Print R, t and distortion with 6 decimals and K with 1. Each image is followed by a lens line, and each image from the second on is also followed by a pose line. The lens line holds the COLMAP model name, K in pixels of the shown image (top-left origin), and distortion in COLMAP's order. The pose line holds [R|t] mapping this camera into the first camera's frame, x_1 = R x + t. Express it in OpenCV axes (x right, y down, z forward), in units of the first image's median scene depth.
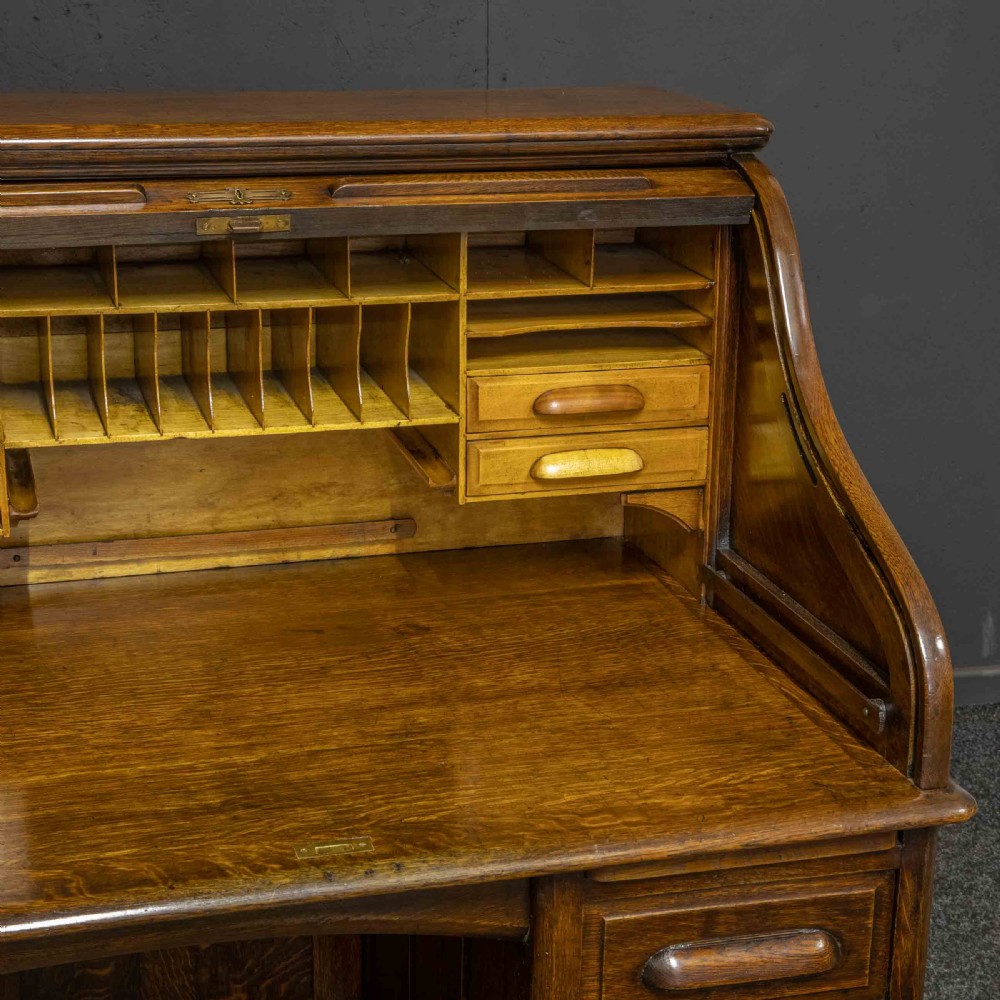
lens RADIAL K [[1935.8, 0, 503.2], [0, 1935.8, 493.6], [0, 0, 1]] dist [0.054530, 0.000000]
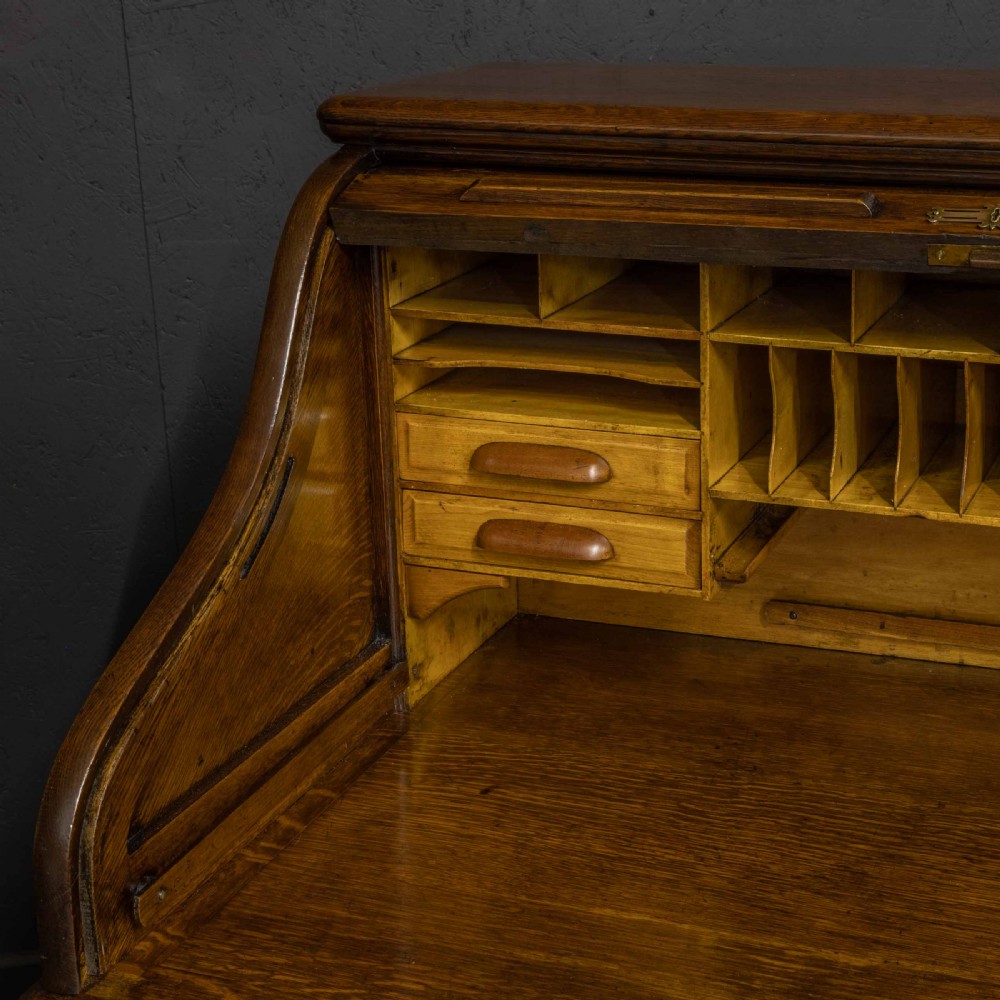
lens RADIAL K [[1999.3, 0, 613.5], [0, 1999.3, 466.8], [0, 0, 1]] dist [0.037652, 0.000000]
pose [[0.810783, 0.151541, -0.565391, 0.186692], [-0.143329, 0.987900, 0.059250, -0.078964], [0.567528, 0.032998, 0.822692, 0.269074]]
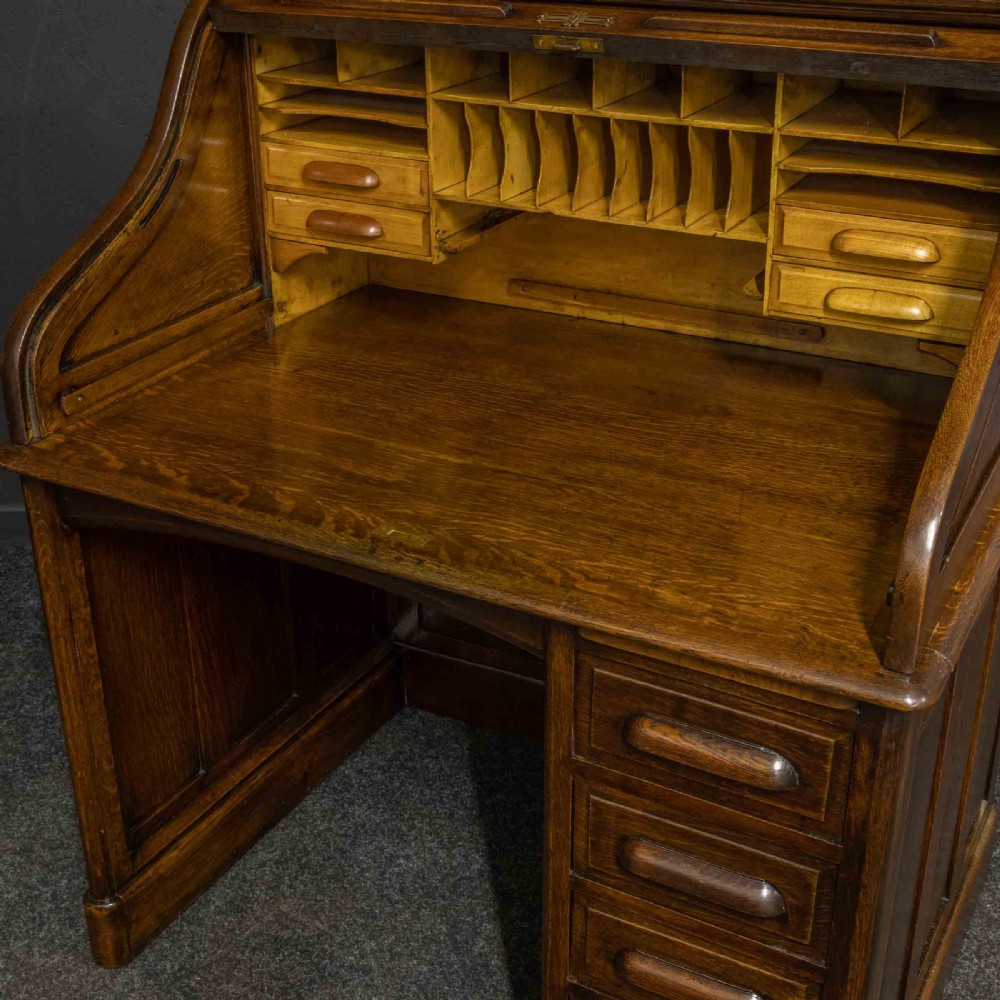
lens RADIAL K [[1437.8, 0, 507.4], [0, 1437.8, 491.5], [0, 0, 1]] dist [-0.013176, 0.000000]
pose [[0.718969, 0.289186, -0.632024, 0.464639], [-0.185418, 0.956181, 0.226580, -0.063006], [0.669853, -0.045715, 0.741085, 0.275858]]
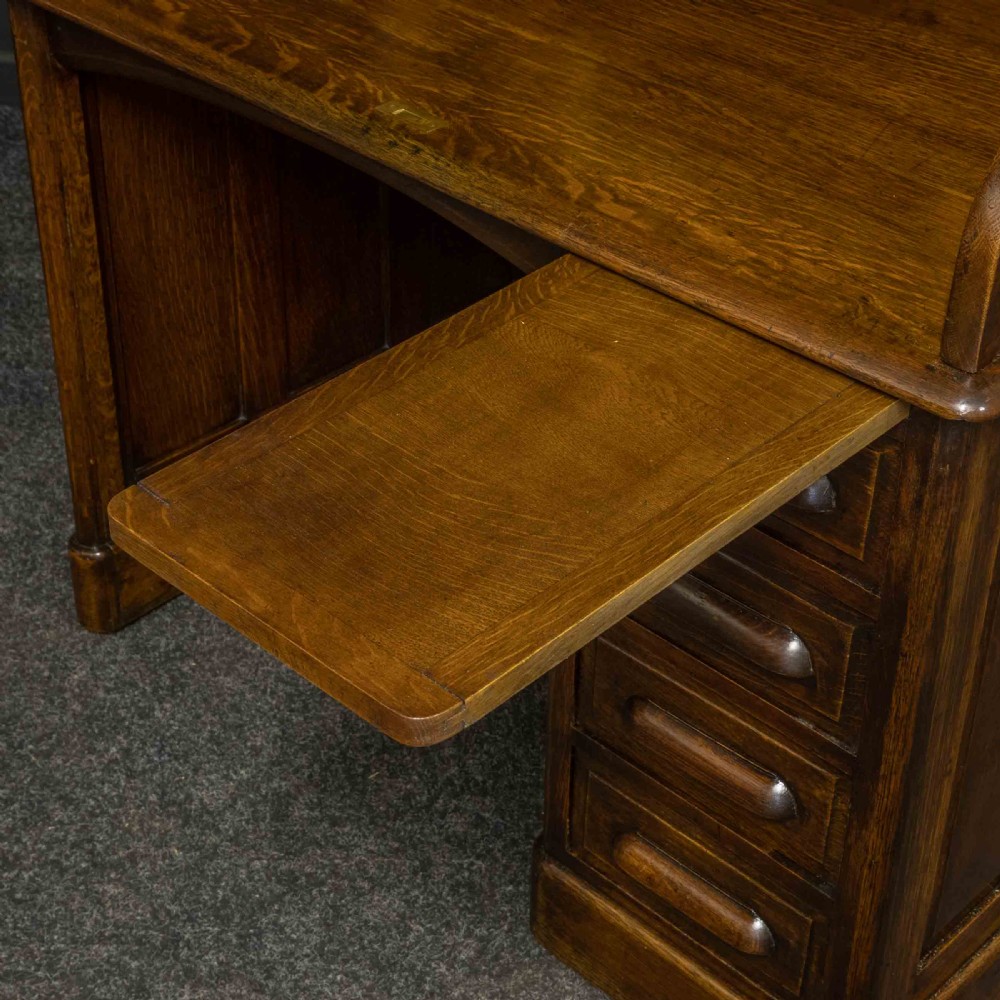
lens RADIAL K [[1999.3, 0, 508.9], [0, 1999.3, 444.5], [0, 0, 1]] dist [0.037652, 0.000000]
pose [[0.513799, 0.476870, -0.713166, 0.620789], [-0.254607, 0.878589, 0.404051, -0.080591], [0.819259, -0.026024, 0.572832, 0.368483]]
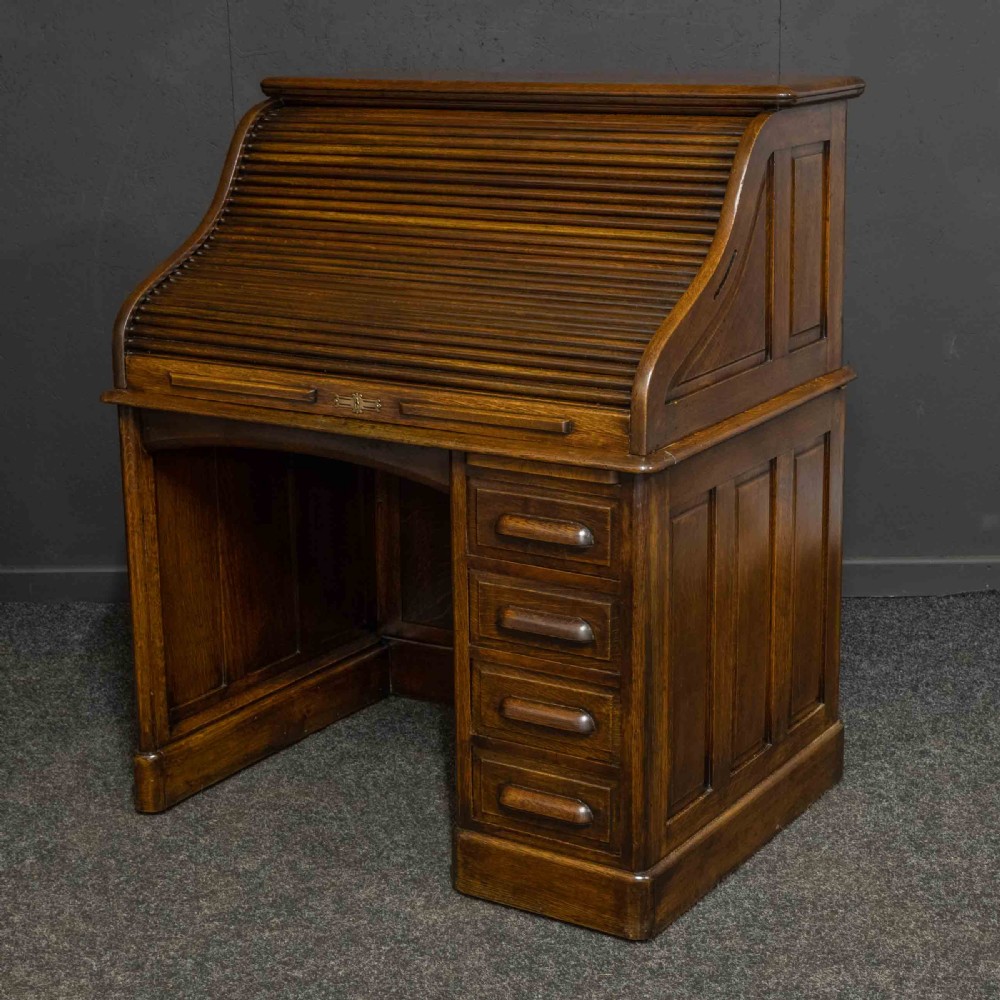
lens RADIAL K [[1999.3, 0, 517.8], [0, 1999.3, 478.5], [0, 0, 1]] dist [0.037652, 0.000000]
pose [[0.678918, 0.158207, -0.716966, 1.292760], [-0.189662, 0.981156, 0.036907, 0.111786], [0.709294, 0.110924, 0.696130, -0.302067]]
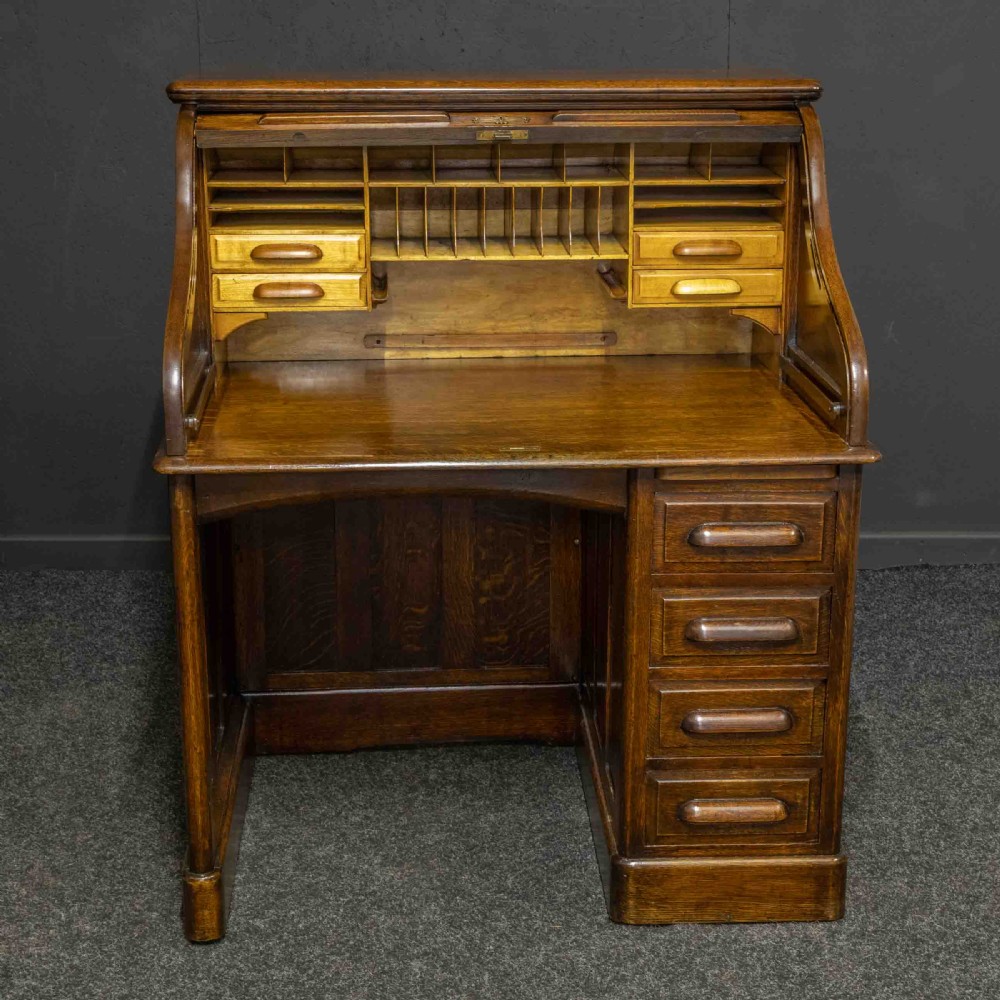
lens RADIAL K [[1935.8, 0, 508.6], [0, 1935.8, 495.7], [0, 0, 1]] dist [0.054530, 0.000000]
pose [[0.977625, 0.044075, -0.205684, 0.245982], [-0.048626, 0.998670, -0.017119, 0.216399], [0.204656, 0.026737, 0.978469, -0.723523]]
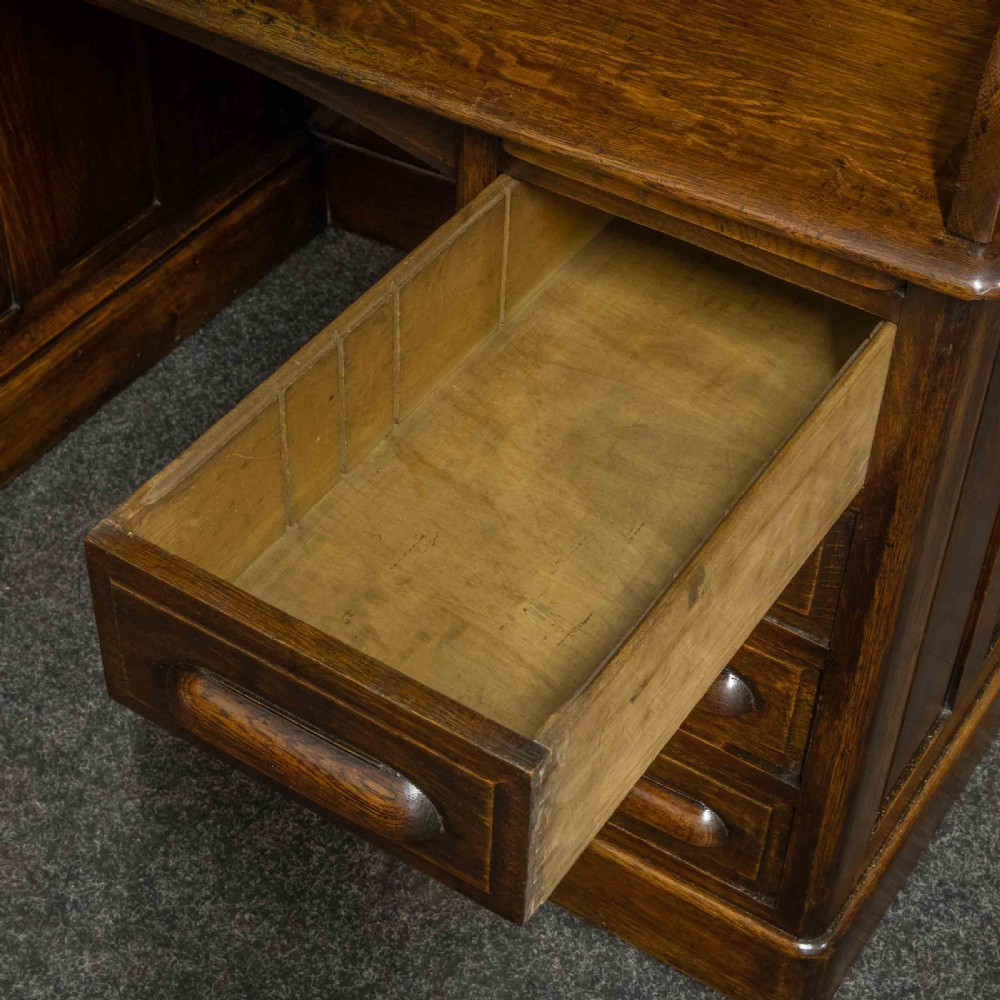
lens RADIAL K [[1999.3, 0, 475.0], [0, 1999.3, 563.3], [0, 0, 1]] dist [0.037652, 0.000000]
pose [[0.668022, 0.519216, -0.533067, 0.471744], [-0.222288, 0.822879, 0.522932, -0.068208], [0.710165, -0.230836, 0.665117, 0.357526]]
